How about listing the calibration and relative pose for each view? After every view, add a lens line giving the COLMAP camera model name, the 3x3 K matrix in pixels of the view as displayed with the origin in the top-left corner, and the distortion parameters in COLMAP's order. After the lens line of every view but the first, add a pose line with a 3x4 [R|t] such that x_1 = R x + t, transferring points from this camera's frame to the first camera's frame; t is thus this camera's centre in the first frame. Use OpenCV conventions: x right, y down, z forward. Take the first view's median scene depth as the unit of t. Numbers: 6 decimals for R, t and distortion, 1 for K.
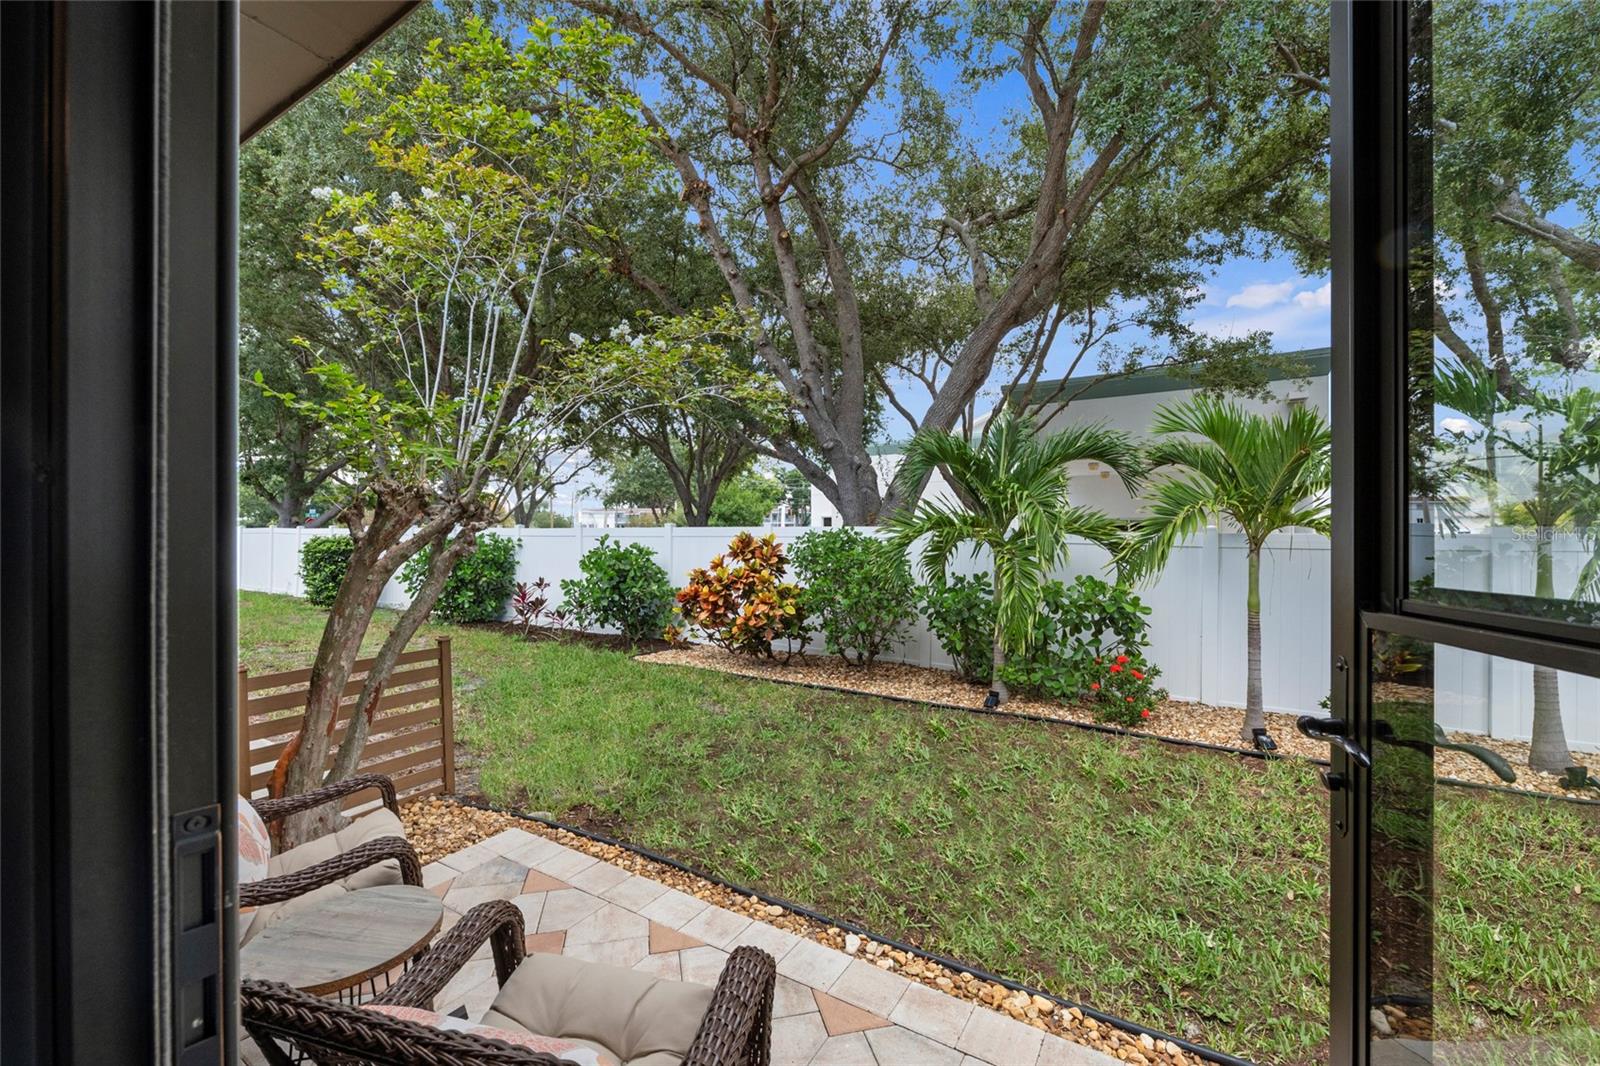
lens RADIAL K [[634.2, 0, 808.3], [0, 634.2, 542.7], [0, 0, 1]] dist [0.001106, -0.000560]
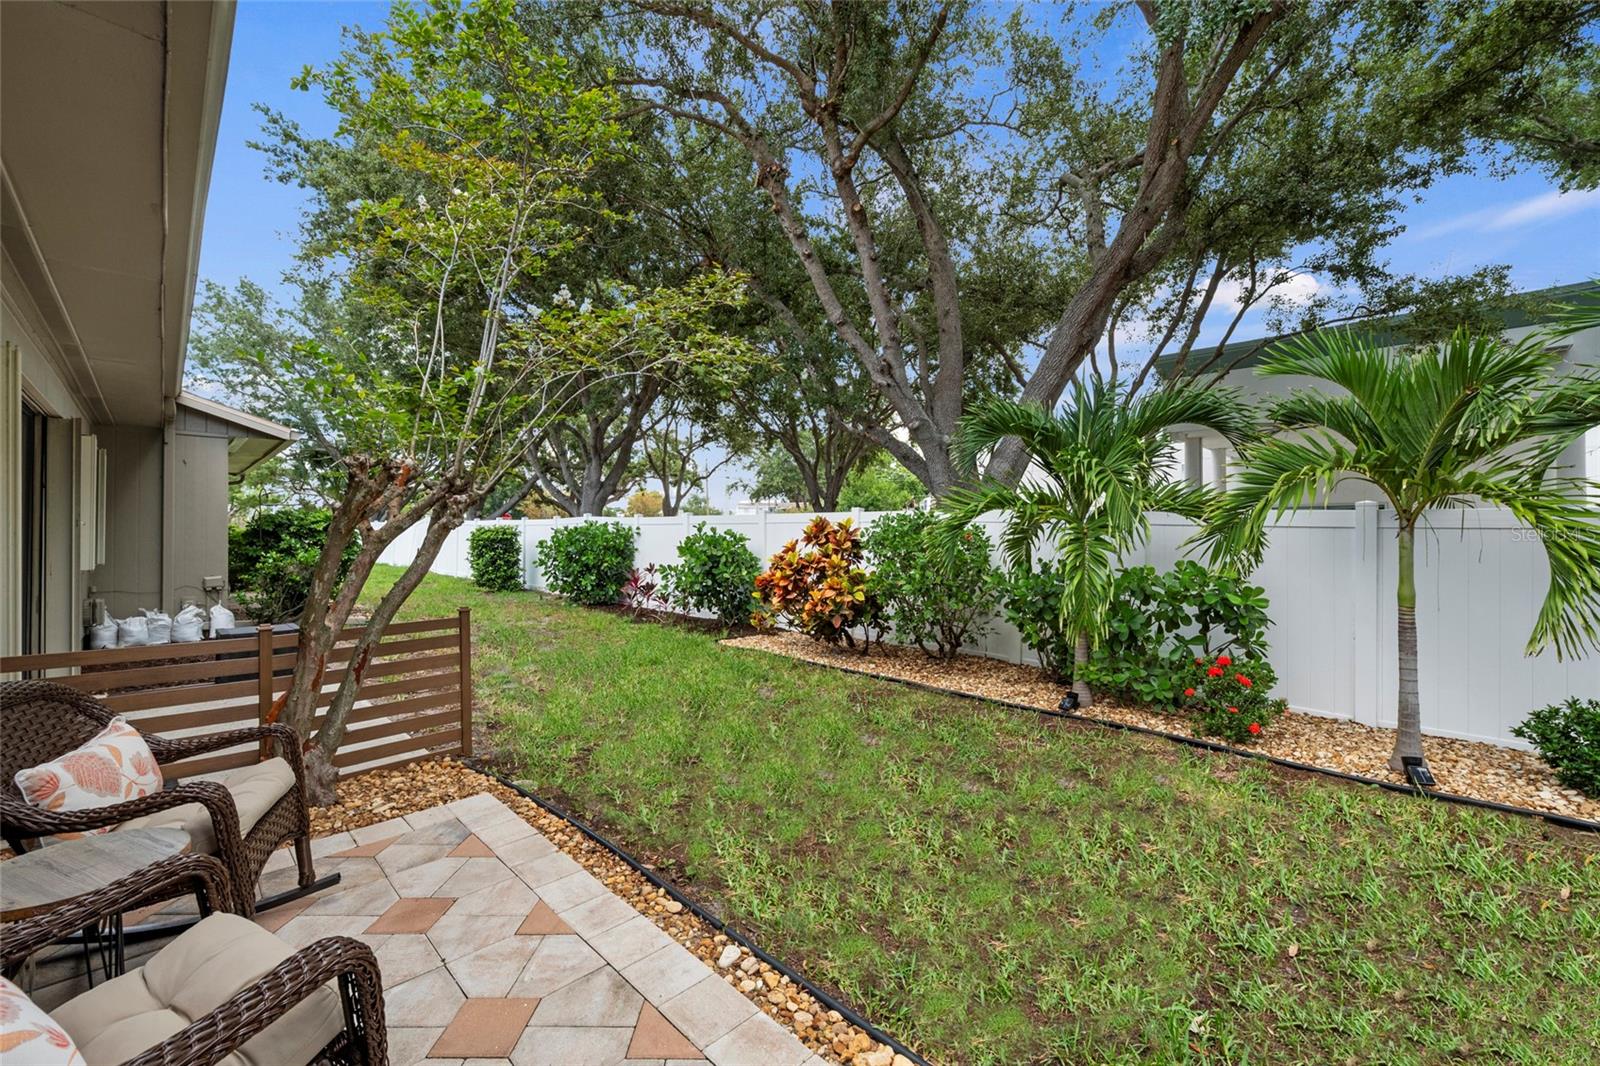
lens RADIAL K [[634.2, 0, 809.2], [0, 634.2, 531.4], [0, 0, 1]] dist [0.001106, -0.000560]
pose [[0.973027, -0.002825, -0.230673, 0.133964], [0.001122, 0.999971, -0.007515, 0.017228], [0.230688, 0.007054, 0.973002, 0.057468]]
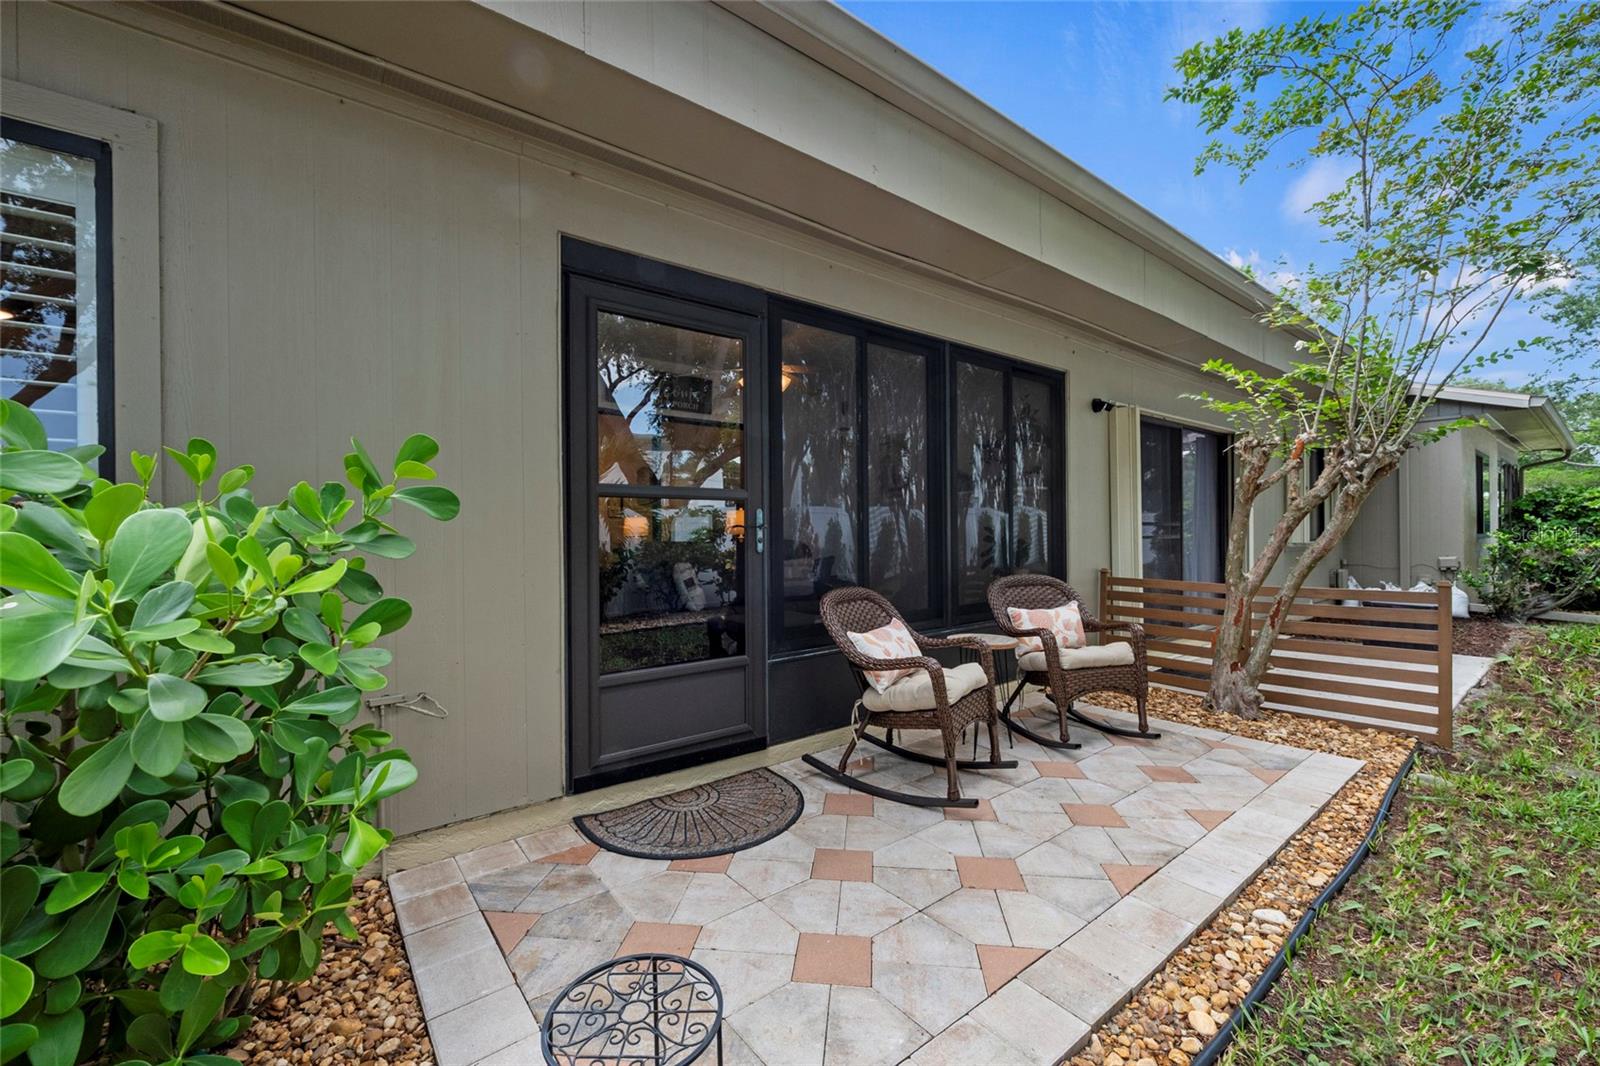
lens RADIAL K [[634.2, 0, 797.3], [0, 634.2, 530.7], [0, 0, 1]] dist [0.001106, -0.000560]
pose [[-0.360962, -0.001150, -0.932580, 0.386826], [0.009332, 0.999945, -0.004845, 0.037423], [0.932534, -0.010452, -0.360932, 0.251421]]
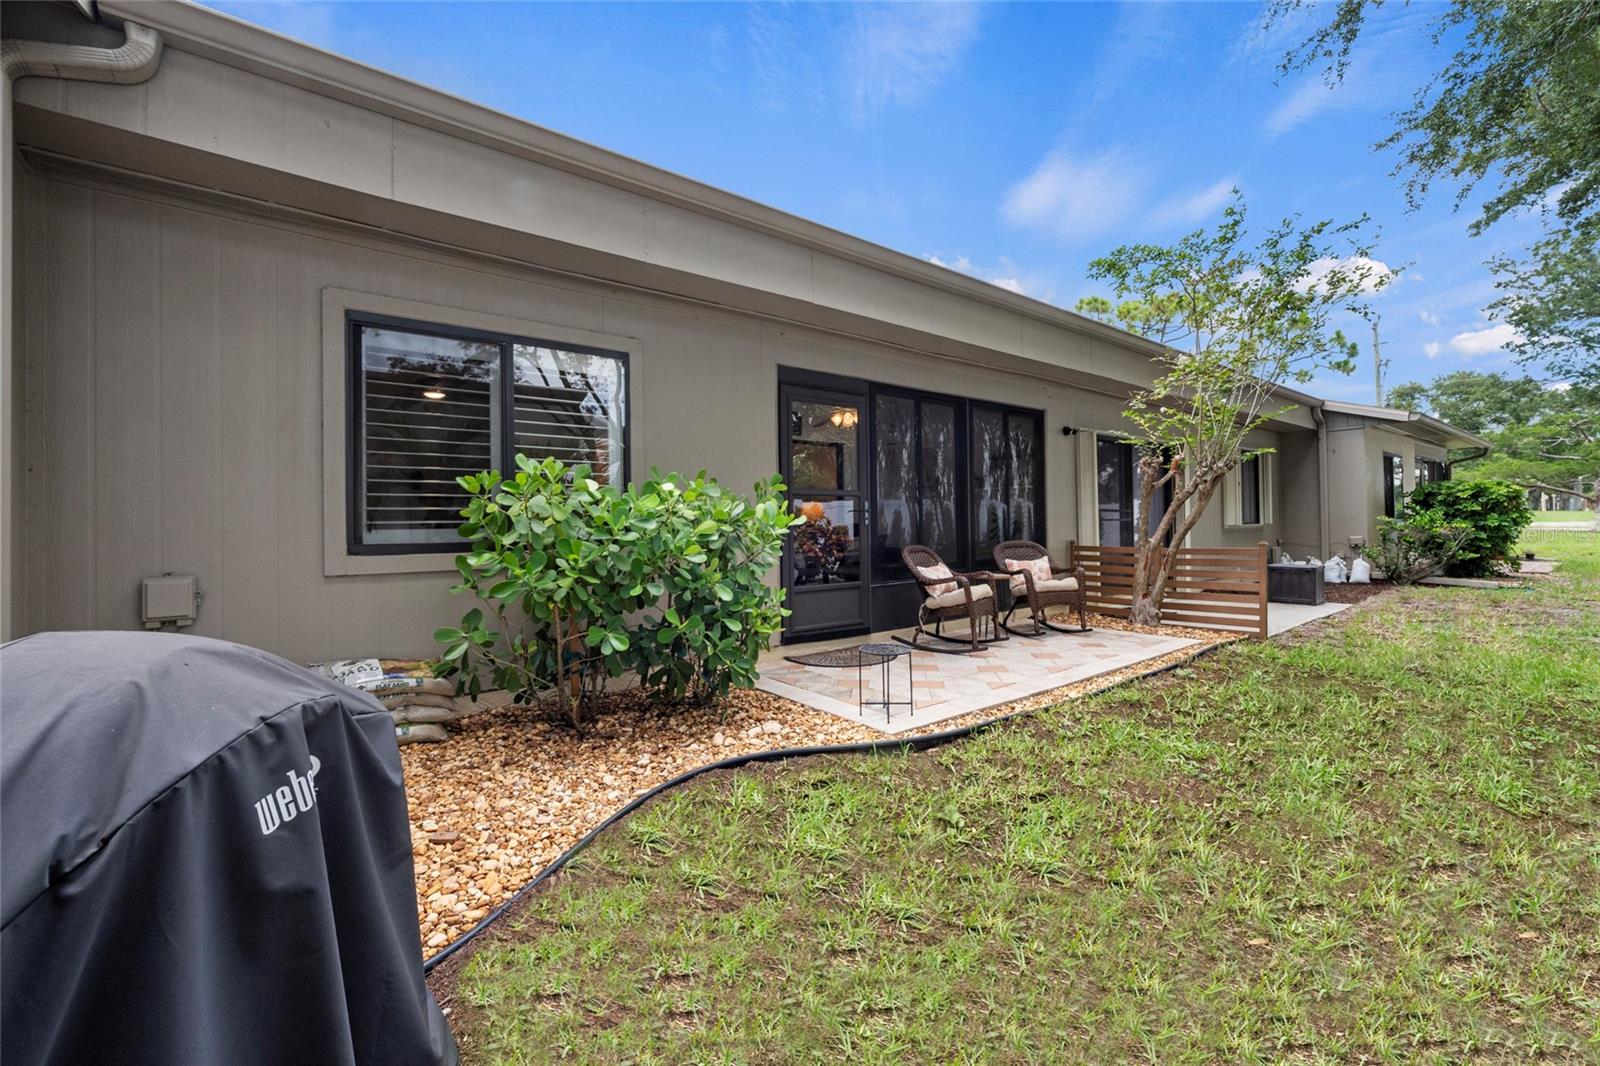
lens RADIAL K [[634.2, 0, 804.4], [0, 634.2, 521.4], [0, 0, 1]] dist [0.001106, -0.000560]
pose [[-0.364733, -0.002454, -0.931109, 0.784784], [0.014539, 0.999860, -0.008330, 0.052012], [0.930999, -0.016575, -0.364646, 0.288814]]
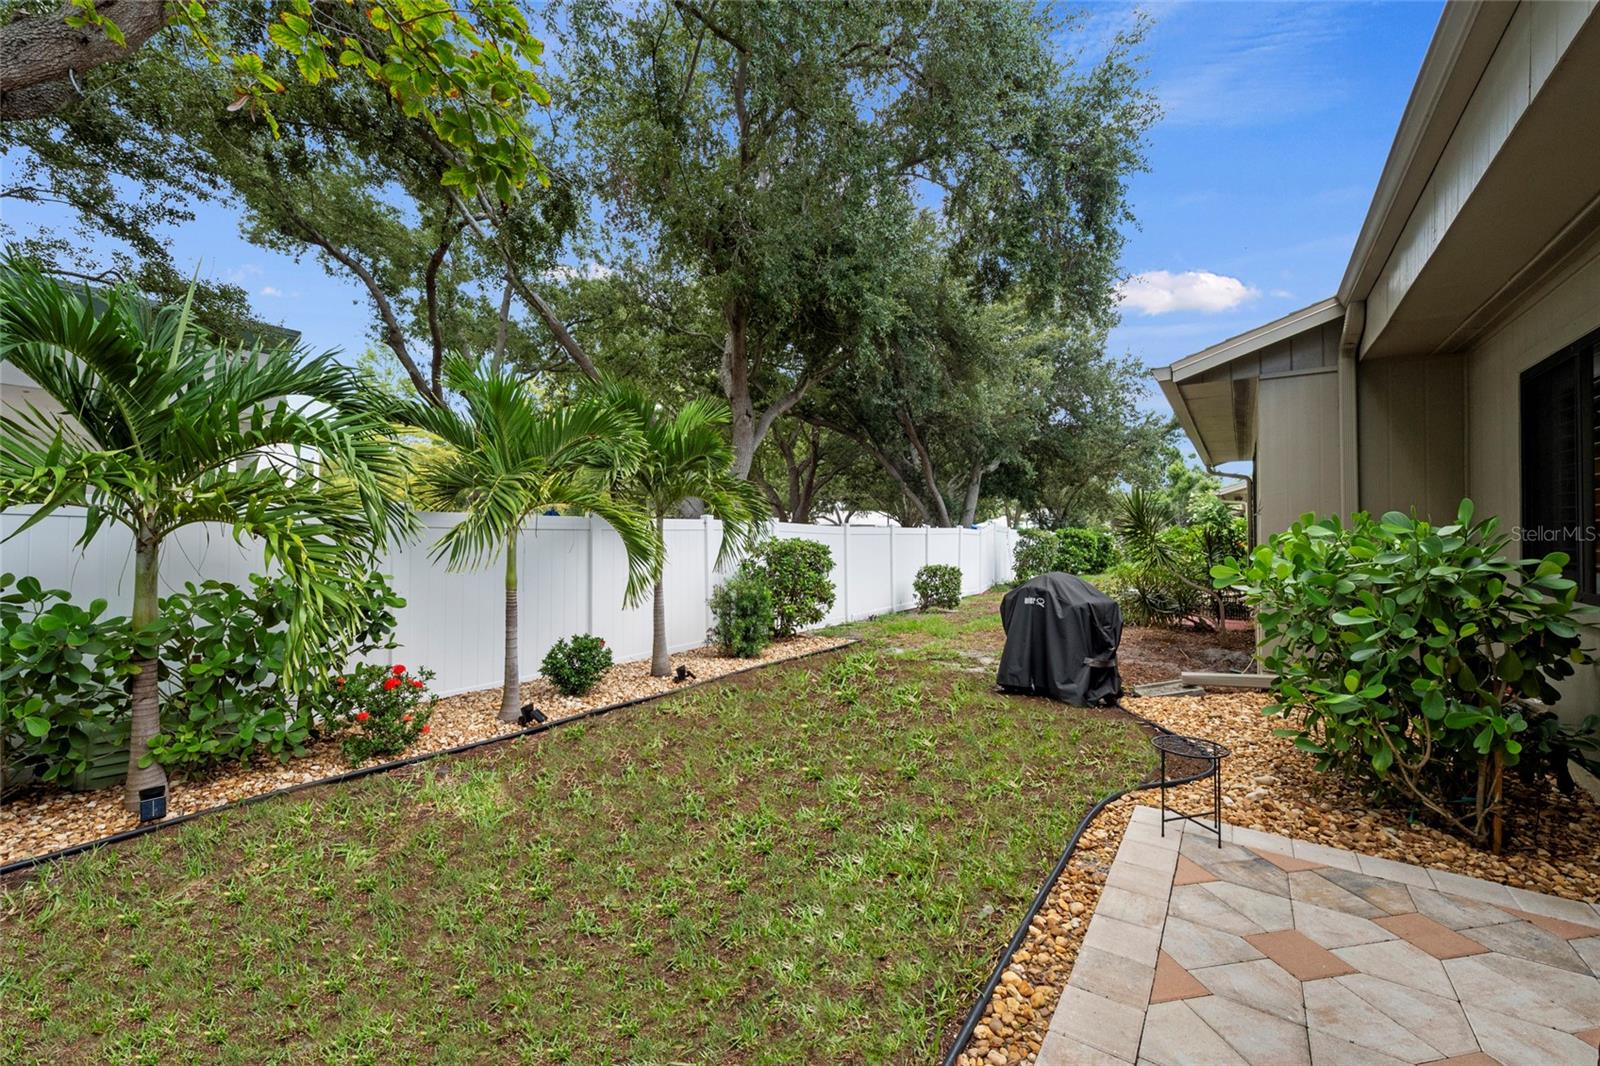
lens RADIAL K [[634.2, 0, 789.5], [0, 634.2, 519.9], [0, 0, 1]] dist [0.001106, -0.000560]
pose [[0.093932, 0.013649, 0.995485, -0.193274], [0.003615, 0.999895, -0.014051, 0.012114], [-0.995572, 0.004918, 0.093872, 0.379713]]
